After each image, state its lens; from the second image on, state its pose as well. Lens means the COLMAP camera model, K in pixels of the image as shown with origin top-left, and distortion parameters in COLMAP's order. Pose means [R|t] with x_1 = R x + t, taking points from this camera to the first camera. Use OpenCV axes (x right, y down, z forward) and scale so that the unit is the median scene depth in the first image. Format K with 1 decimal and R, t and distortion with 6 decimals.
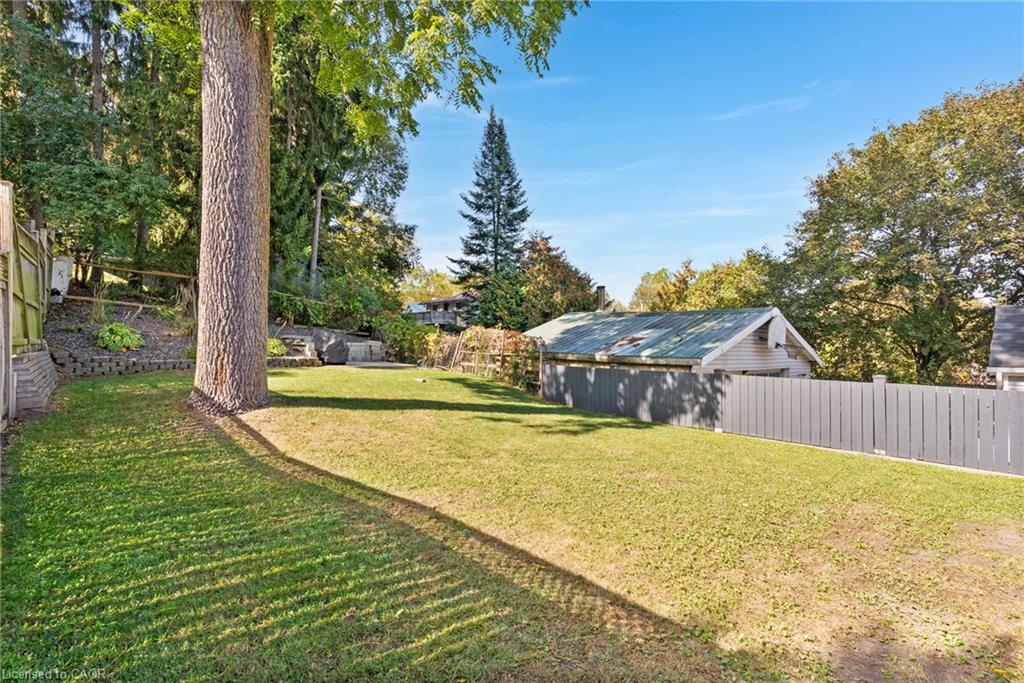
lens RADIAL K [[486.1, 0, 501.9], [0, 486.1, 341.2], [0, 0, 1]] dist [0.001123, 0.001172]
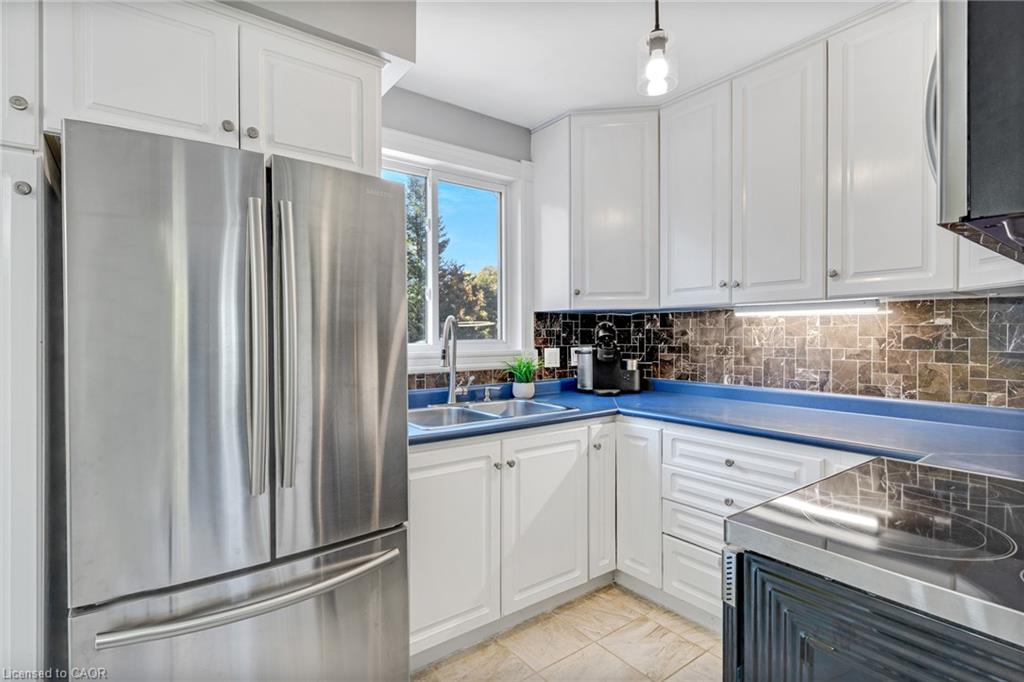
lens RADIAL K [[492.8, 0, 508.7], [0, 492.8, 340.3], [0, 0, 1]] dist [0.003479, 0.001174]
pose [[0.995922, -0.001213, -0.090215, 0.322464], [0.002868, 0.999830, 0.018216, -0.052386], [0.090177, -0.018400, 0.995756, -0.194687]]
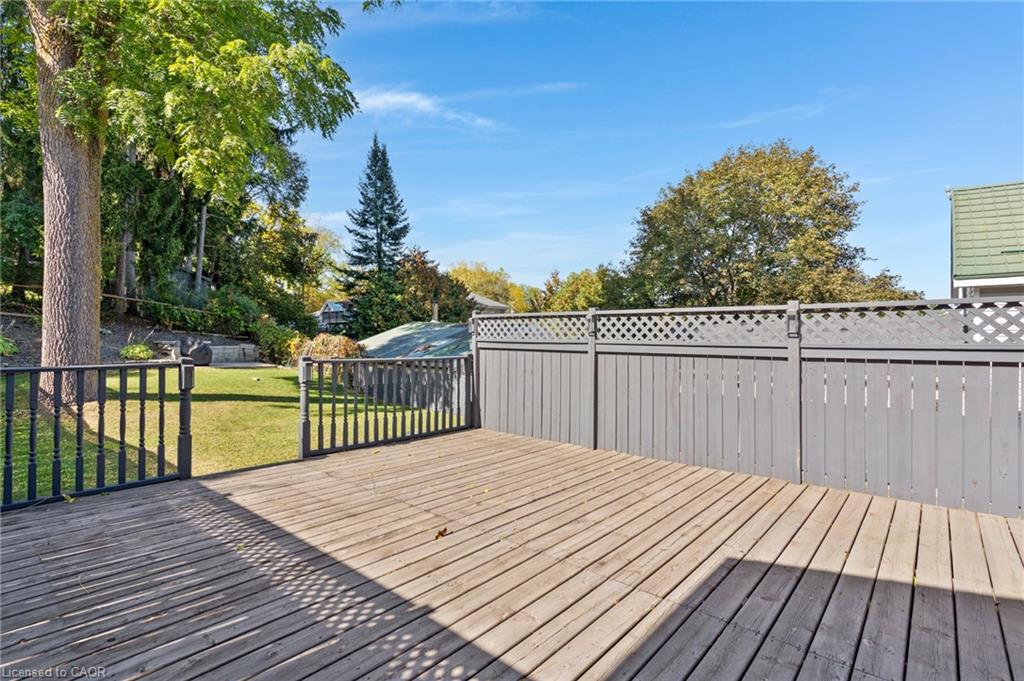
lens RADIAL K [[486.1, 0, 508.9], [0, 486.1, 338.3], [0, 0, 1]] dist [0.001123, 0.001172]
pose [[0.993378, 0.001407, 0.114887, 0.162463], [-0.002159, 0.999977, 0.006421, -0.017156], [-0.114876, -0.006626, 0.993358, -0.163544]]
